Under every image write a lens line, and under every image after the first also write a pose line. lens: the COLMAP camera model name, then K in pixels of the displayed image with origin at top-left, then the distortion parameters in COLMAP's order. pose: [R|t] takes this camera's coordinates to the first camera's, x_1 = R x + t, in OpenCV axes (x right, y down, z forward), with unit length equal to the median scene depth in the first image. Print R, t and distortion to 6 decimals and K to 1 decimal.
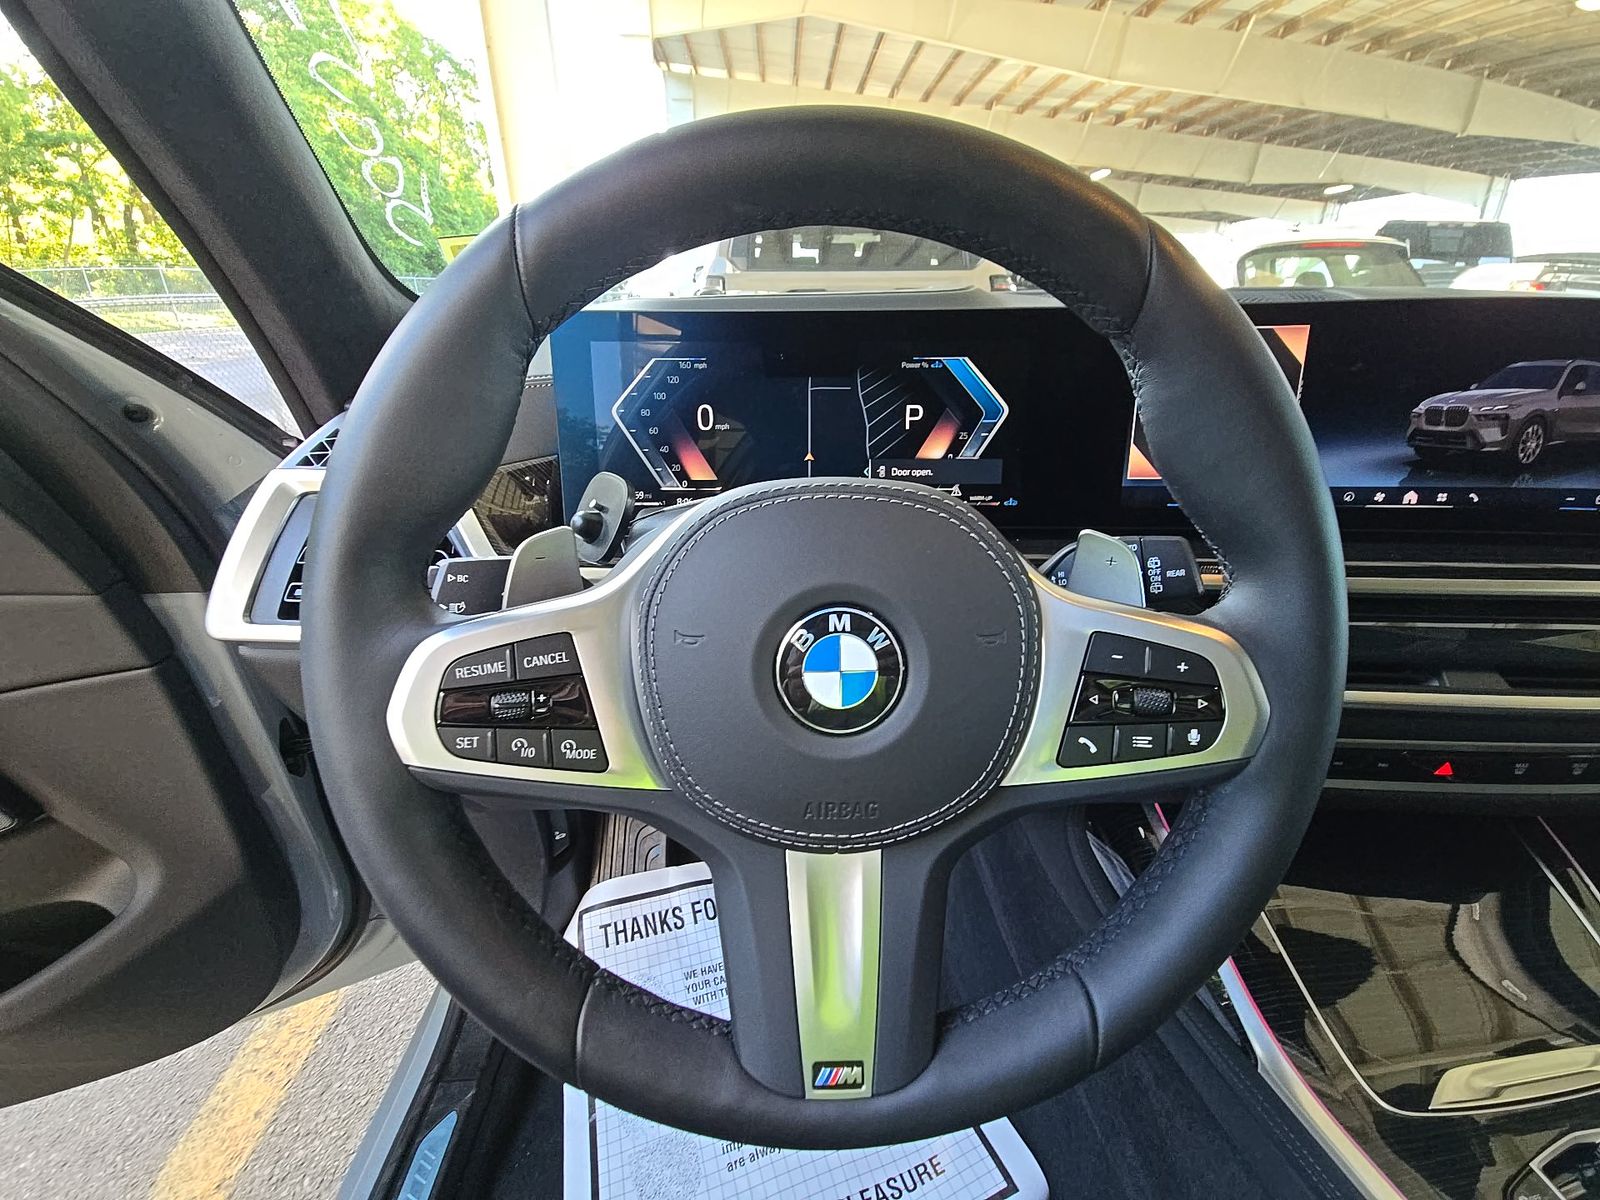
lens RADIAL K [[578.5, 0, 801.2], [0, 578.5, 634.6], [0, 0, 1]] dist [0.008460, -0.007754]
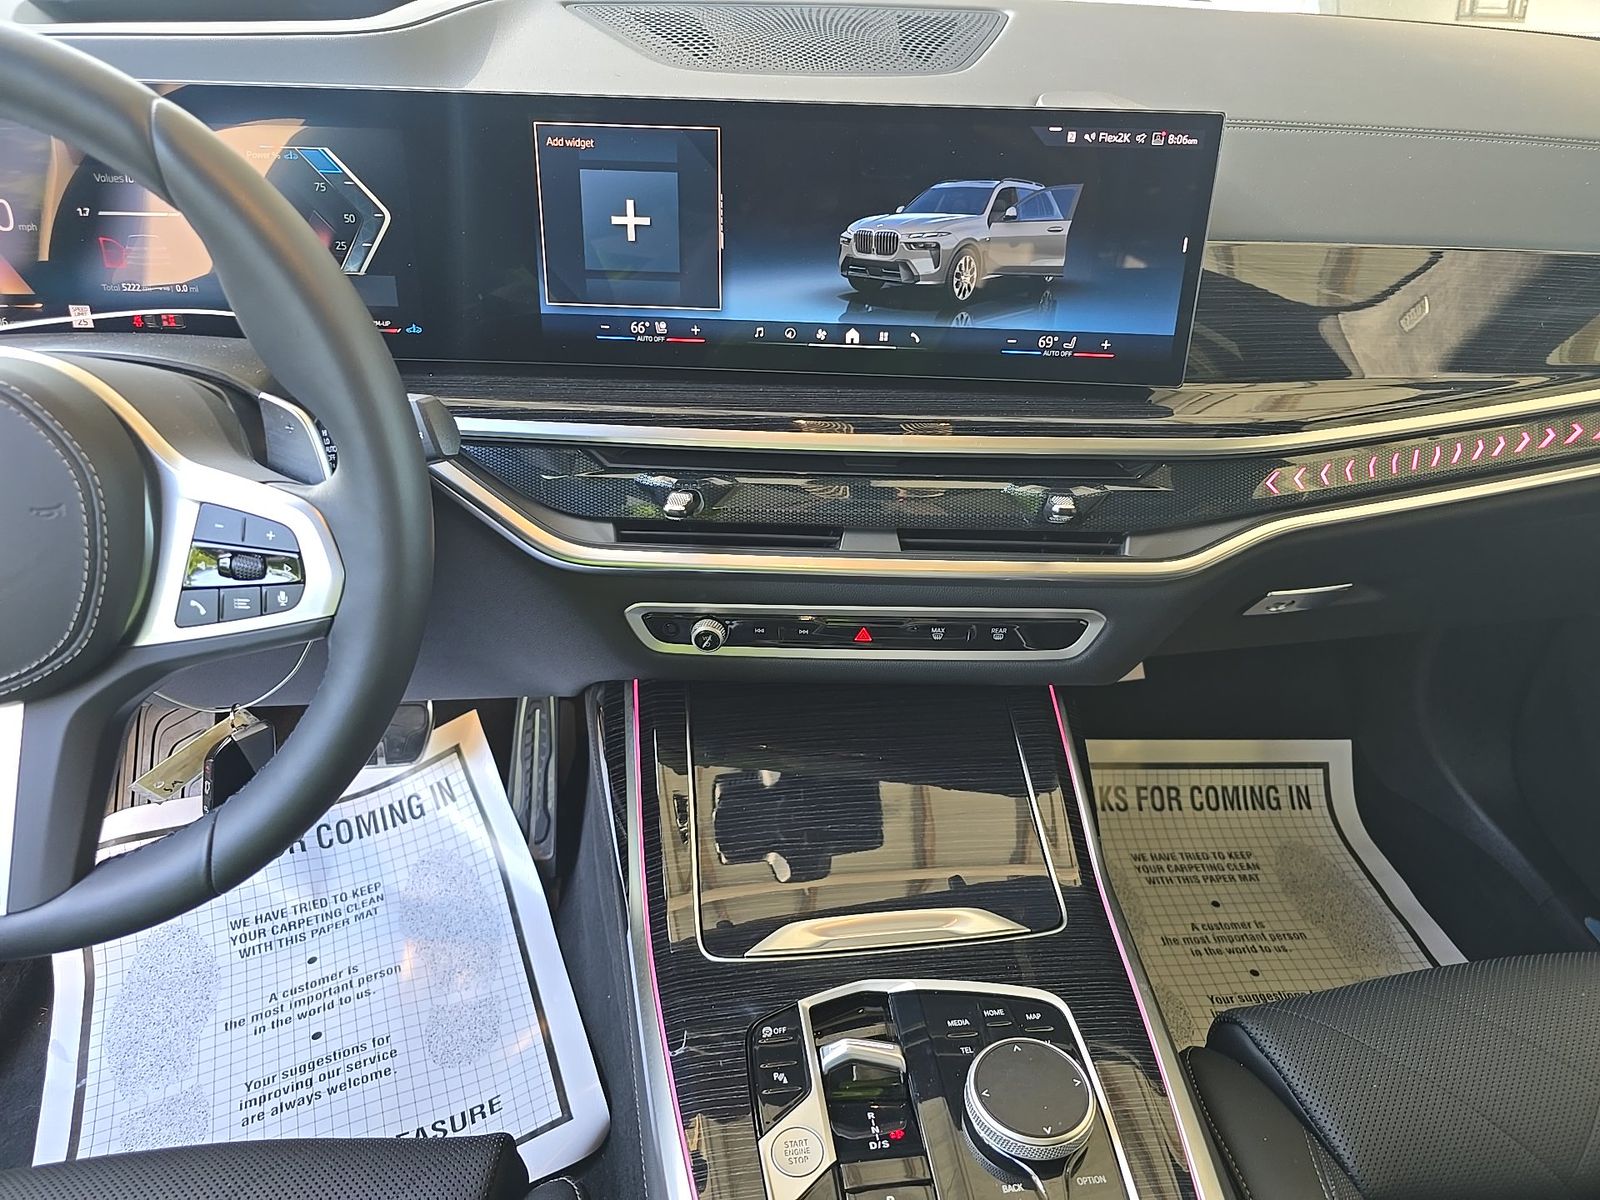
lens RADIAL K [[953.2, 0, 800.0], [0, 953.2, 600.0], [0, 0, 1]] dist [0.035212, -0.035194]
pose [[0.995438, -0.011030, 0.094768, 0.846740], [-0.003126, 0.988992, 0.147938, -0.053633], [-0.095357, -0.147559, 0.984446, -0.509062]]
